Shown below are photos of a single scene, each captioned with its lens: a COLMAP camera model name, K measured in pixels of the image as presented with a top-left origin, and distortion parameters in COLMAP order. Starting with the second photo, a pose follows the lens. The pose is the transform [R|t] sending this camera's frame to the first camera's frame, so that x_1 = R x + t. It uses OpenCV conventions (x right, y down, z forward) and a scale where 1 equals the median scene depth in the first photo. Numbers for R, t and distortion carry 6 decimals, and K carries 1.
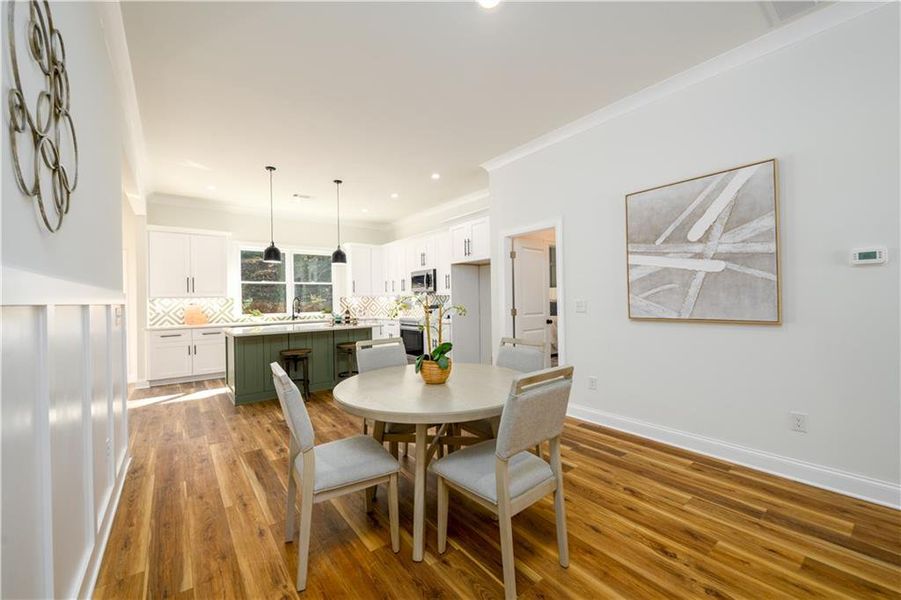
lens RADIAL K [[357.5, 0, 448.7], [0, 357.5, 299.5], [0, 0, 1]] dist [0.014476, -0.008686]
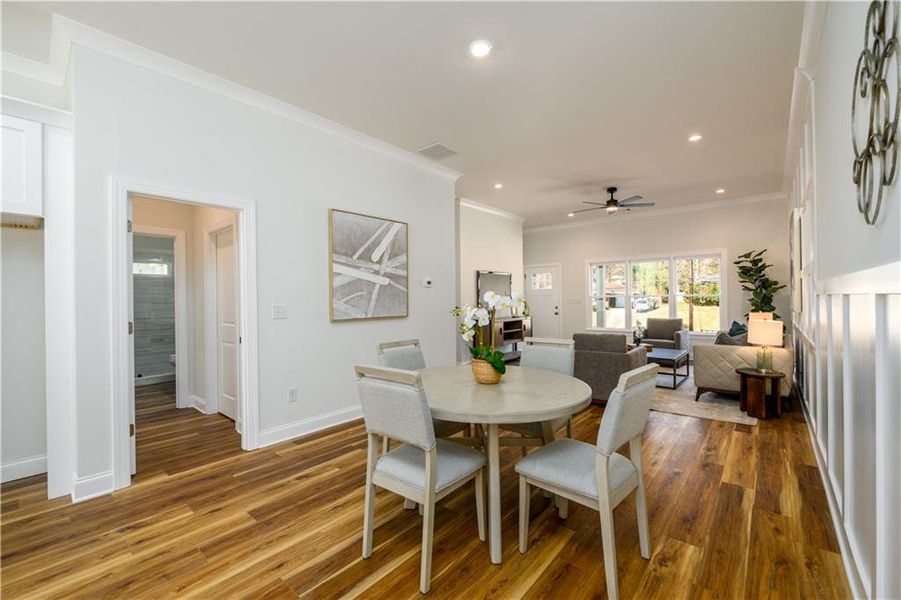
lens RADIAL K [[372.6, 0, 447.4], [0, 372.6, 297.9], [0, 0, 1]] dist [-0.001332, -0.000741]
pose [[-0.202593, 0.022643, 0.979001, -0.373094], [0.016167, 0.999674, -0.019776, 0.005768], [-0.979129, 0.011821, -0.202893, 0.477418]]
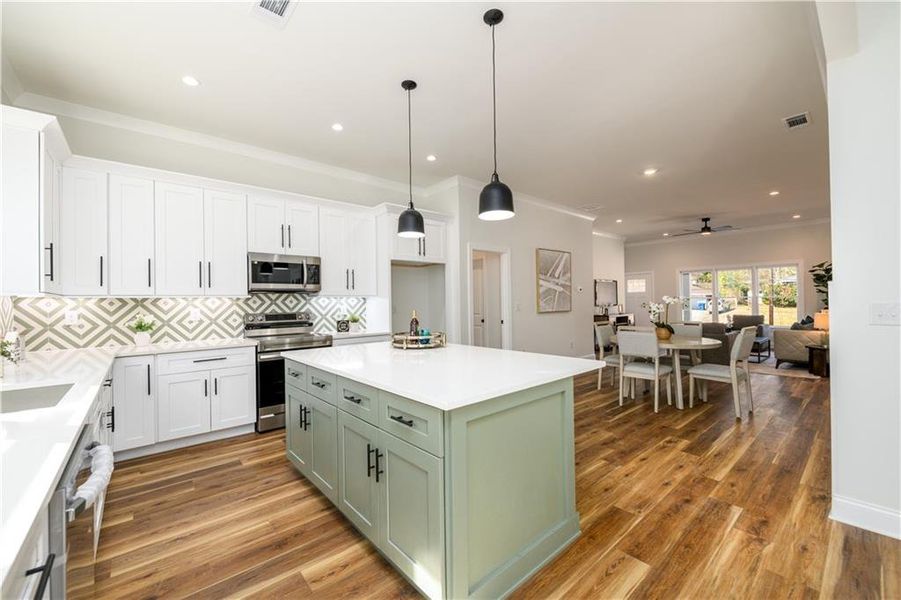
lens RADIAL K [[357.5, 0, 448.7], [0, 357.5, 299.5], [0, 0, 1]] dist [0.014476, -0.008686]
pose [[-0.052793, 0.024896, 0.998295, -0.749567], [0.016087, 0.999581, -0.024077, 0.011785], [-0.998476, 0.014788, -0.053171, 0.855288]]
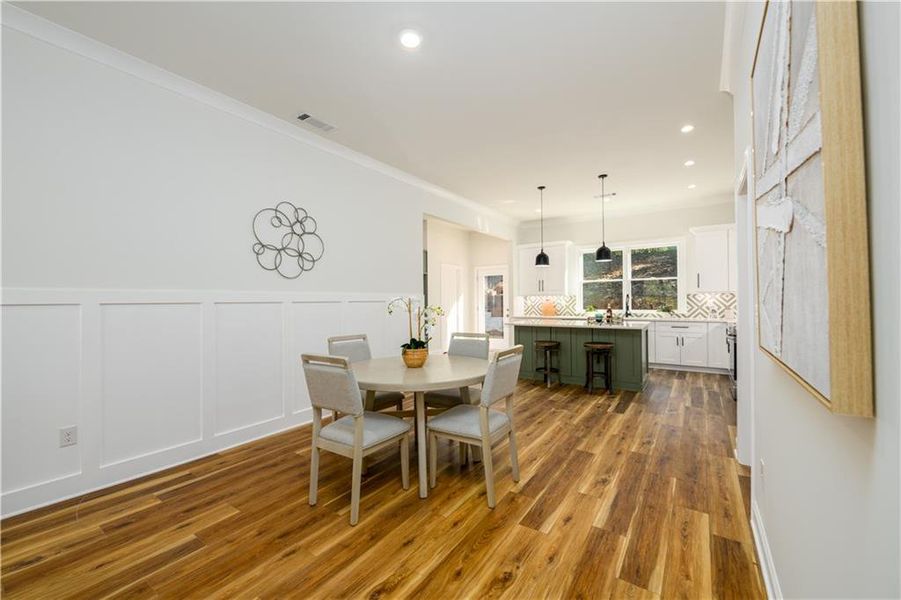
lens RADIAL K [[361.2, 0, 446.0], [0, 361.2, 298.3], [0, 0, 1]] dist [0.002068, 0.000004]
pose [[0.299986, 0.007842, -0.953911, 0.439044], [0.004332, 0.999945, 0.009583, -0.008054], [0.953934, -0.007007, 0.299935, 0.262529]]
